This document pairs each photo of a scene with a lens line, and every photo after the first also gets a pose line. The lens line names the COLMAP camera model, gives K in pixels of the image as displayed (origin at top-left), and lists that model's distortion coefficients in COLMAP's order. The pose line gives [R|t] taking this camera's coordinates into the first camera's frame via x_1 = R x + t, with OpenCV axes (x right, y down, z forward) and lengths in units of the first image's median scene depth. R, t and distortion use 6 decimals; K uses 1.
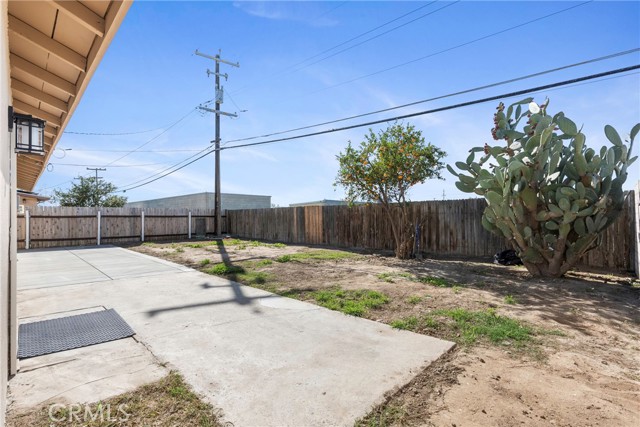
lens RADIAL K [[307.6, 0, 319.1], [0, 307.6, 215.7], [0, 0, 1]] dist [-0.006557, -0.000259]
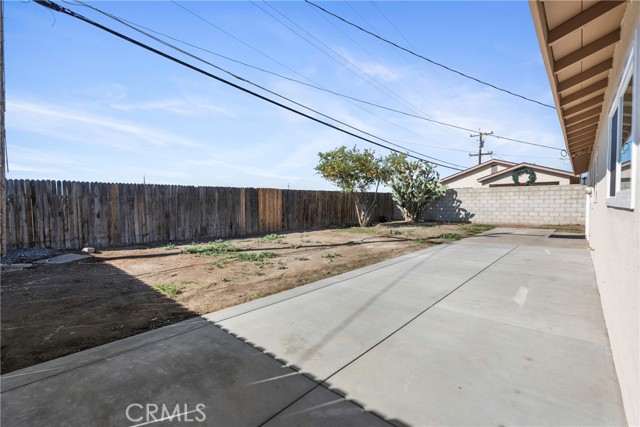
lens RADIAL K [[286.7, 0, 322.7], [0, 286.7, 214.1], [0, 0, 1]] dist [-0.009330, 0.001897]
pose [[-0.059758, -0.039394, 0.997435, -0.882129], [-0.004300, 0.999222, 0.039207, 0.008609], [-0.998204, -0.001946, -0.059881, 0.937562]]
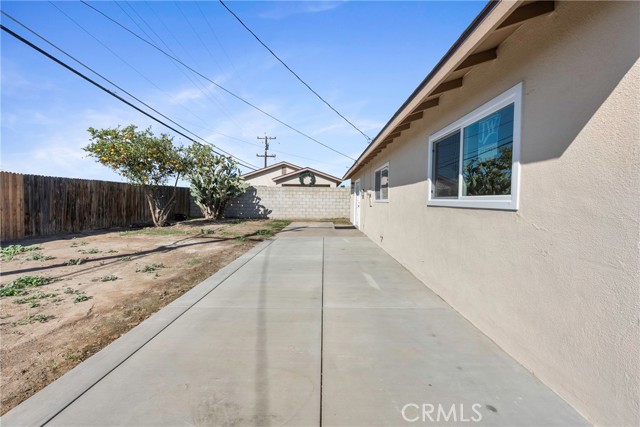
lens RADIAL K [[286.7, 0, 325.0], [0, 286.7, 212.7], [0, 0, 1]] dist [-0.009330, 0.001897]
pose [[-0.713356, -0.042249, 0.699527, -0.813127], [-0.022854, 0.999053, 0.037034, 0.008731], [-0.700429, 0.010431, -0.713646, 0.995751]]
